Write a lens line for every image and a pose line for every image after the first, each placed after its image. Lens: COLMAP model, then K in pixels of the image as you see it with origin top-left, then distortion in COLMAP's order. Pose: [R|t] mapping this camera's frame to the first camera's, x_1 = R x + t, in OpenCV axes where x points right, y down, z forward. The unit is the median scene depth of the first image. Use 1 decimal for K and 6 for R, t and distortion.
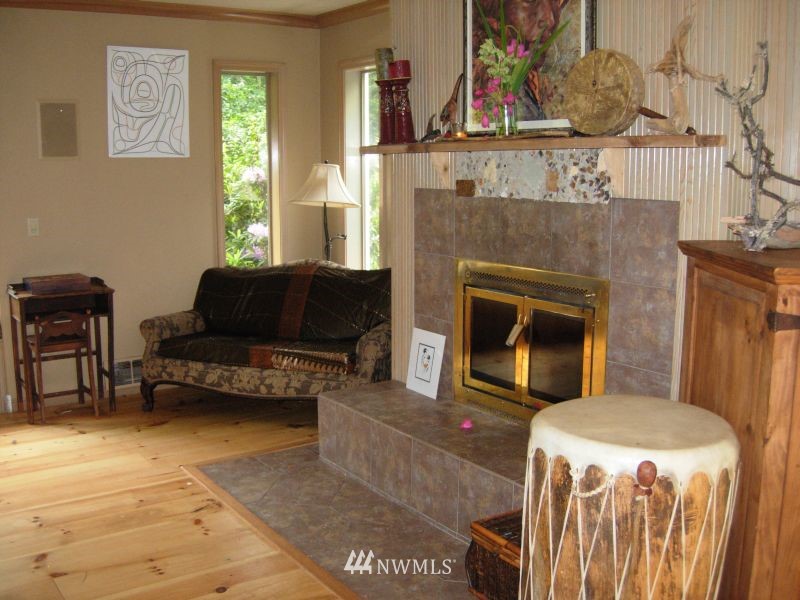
lens RADIAL K [[849.3, 0, 399.8], [0, 849.3, 298.7], [0, 0, 1]] dist [-0.162482, 0.000000]
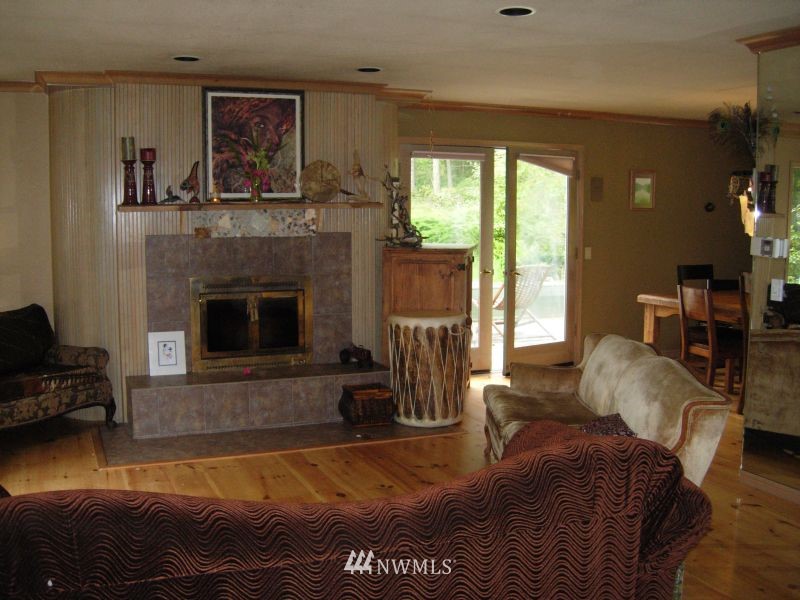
lens RADIAL K [[849.3, 0, 399.9], [0, 849.3, 301.1], [0, 0, 1]] dist [-0.162482, 0.000000]
pose [[0.192619, -0.097386, 0.976429, -1.549808], [0.158101, 0.985143, 0.067066, -0.055985], [-0.968453, 0.141456, 0.205154, 0.364187]]
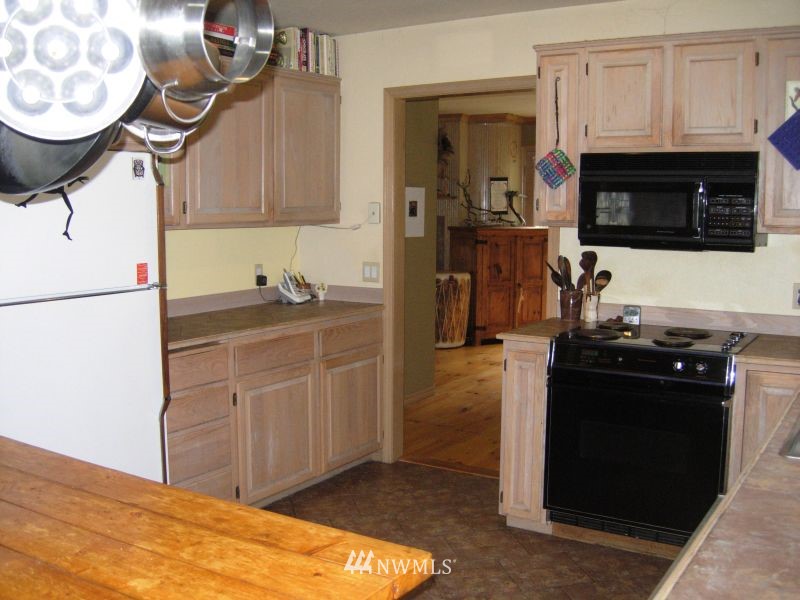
lens RADIAL K [[849.3, 0, 400.7], [0, 849.3, 300.5], [0, 0, 1]] dist [-0.162482, 0.000000]
pose [[0.919616, -0.034079, 0.391337, -1.008002], [0.052194, 0.997997, -0.035743, 0.289544], [-0.389335, 0.053296, 0.919553, -1.762451]]
